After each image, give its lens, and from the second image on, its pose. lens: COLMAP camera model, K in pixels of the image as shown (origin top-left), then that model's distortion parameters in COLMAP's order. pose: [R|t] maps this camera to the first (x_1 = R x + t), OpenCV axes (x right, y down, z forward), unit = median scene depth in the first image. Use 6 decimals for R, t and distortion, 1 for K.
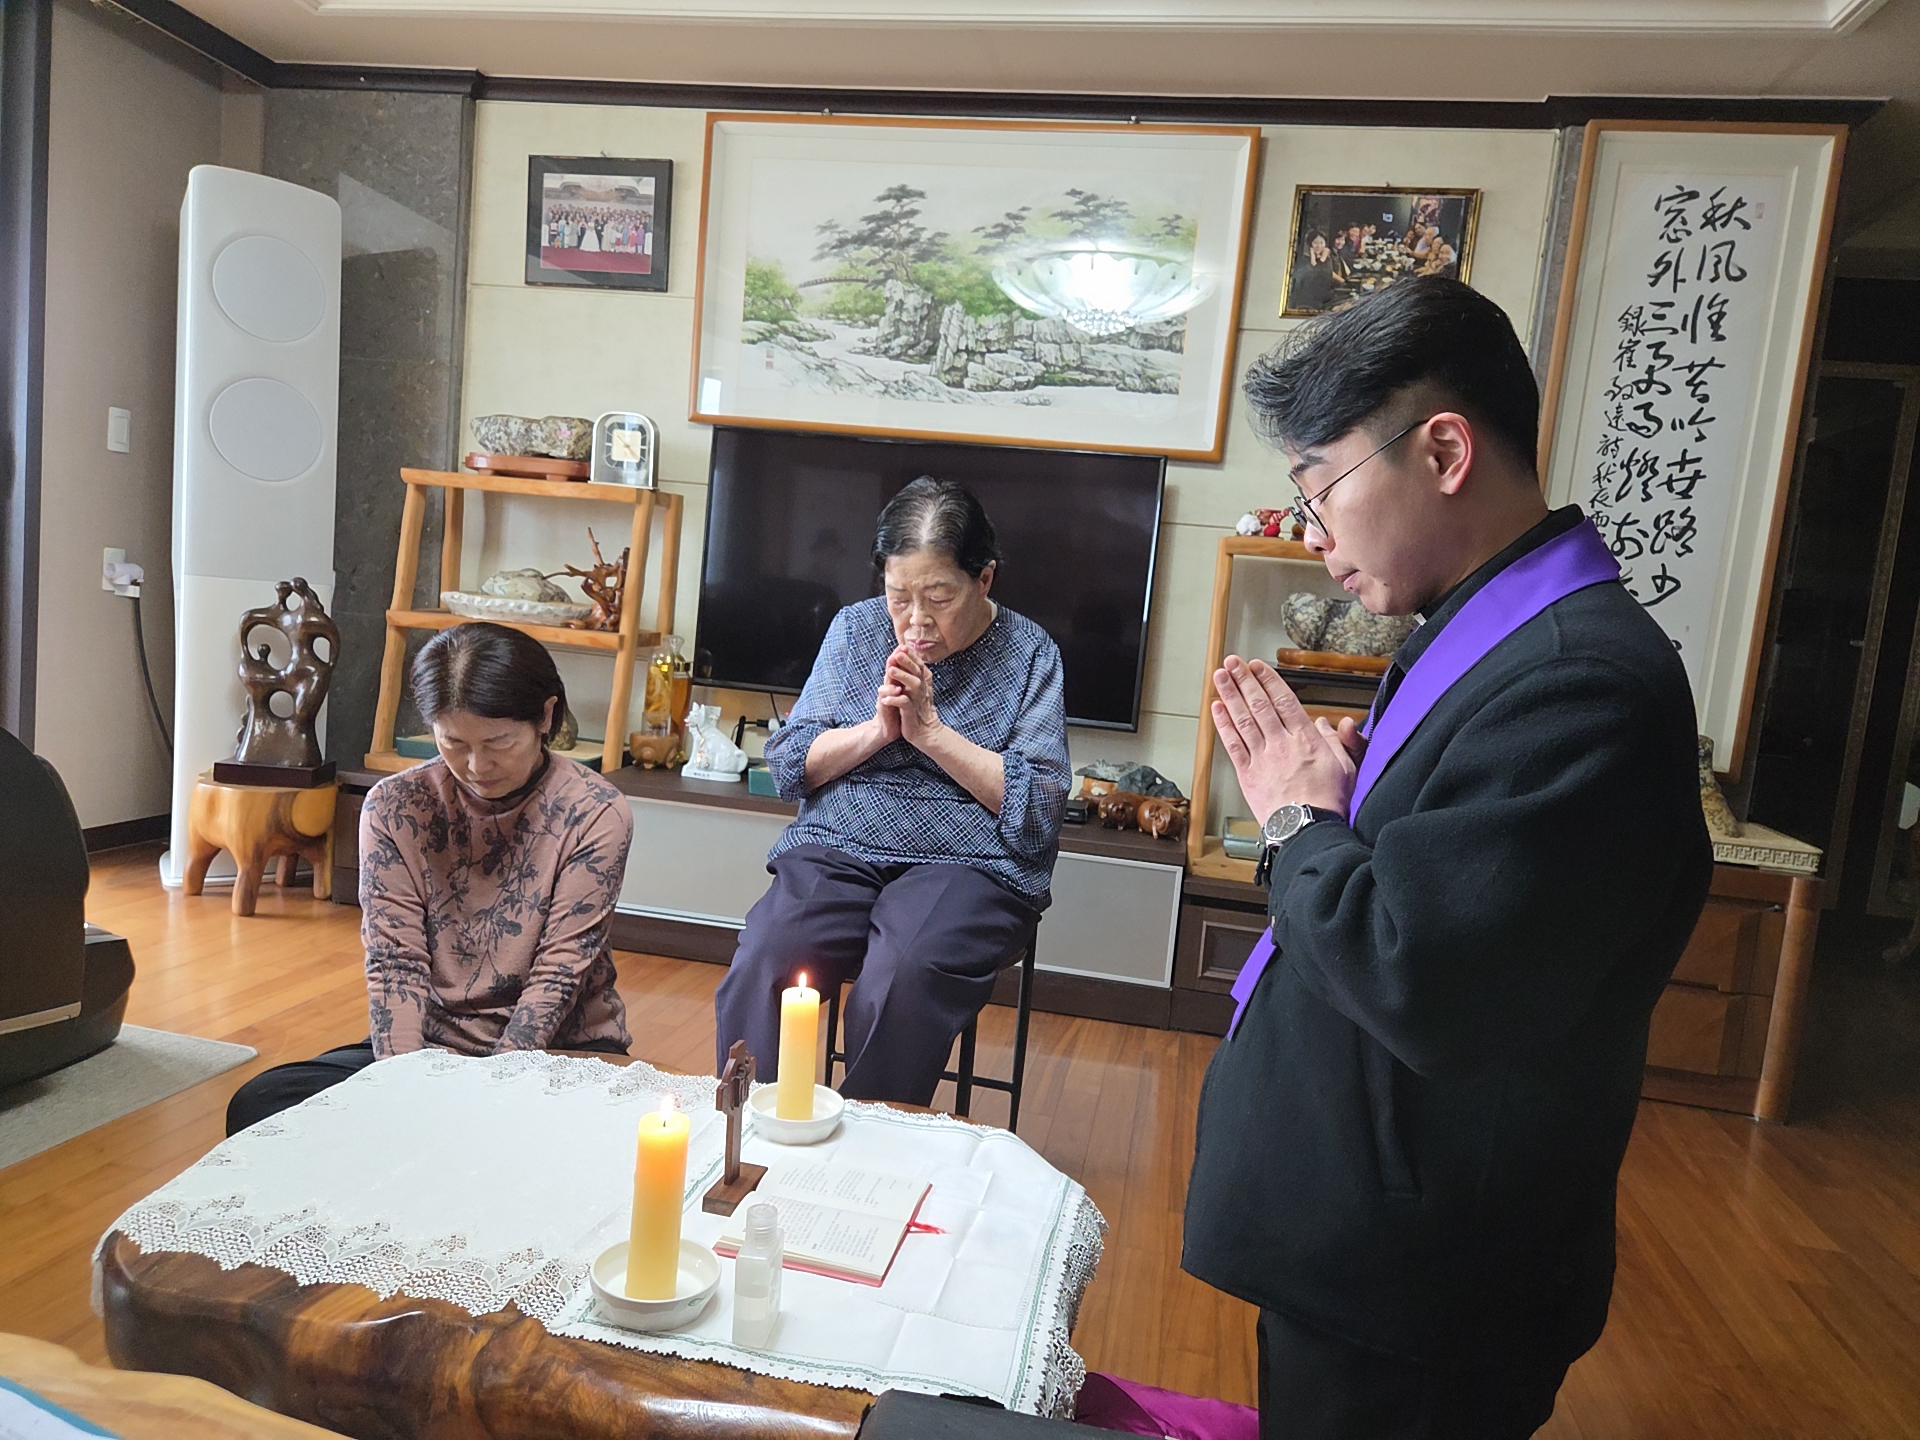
lens RADIAL K [[1229.4, 0, 974.6], [0, 1229.4, 719.0], [0, 0, 1]] dist [0.033581, -0.009379]
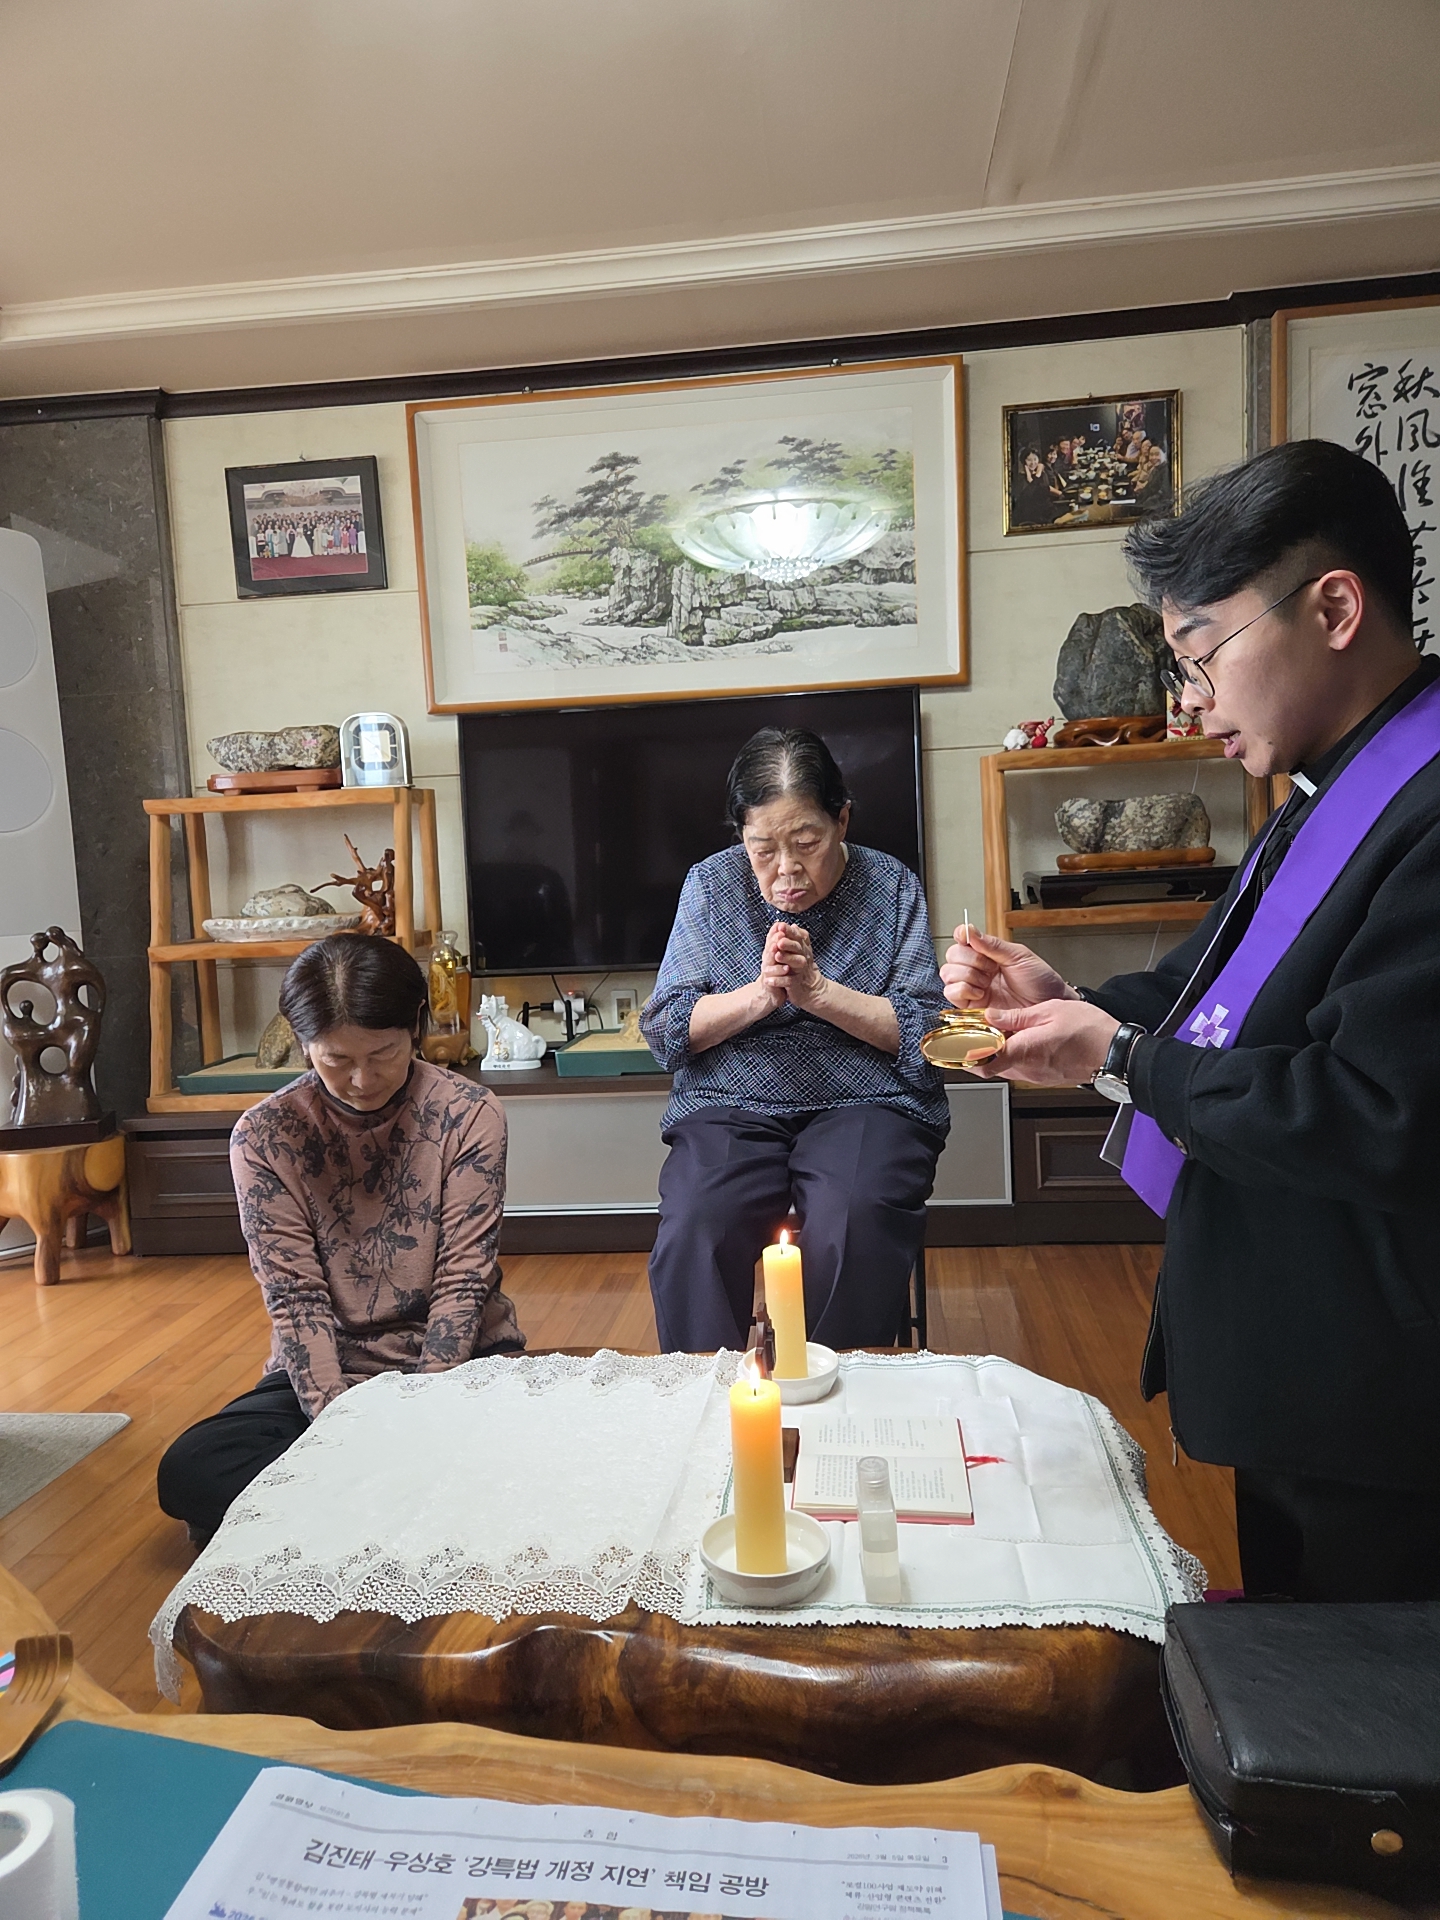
lens RADIAL K [[1229.4, 0, 725.5], [0, 1229.4, 956.9], [0, 0, 1]] dist [0.033581, -0.009379]
pose [[0.987027, -0.145490, 0.067899, -0.103038], [0.146689, 0.989097, -0.012993, -0.002144], [-0.065269, 0.022784, 0.997608, 0.005795]]
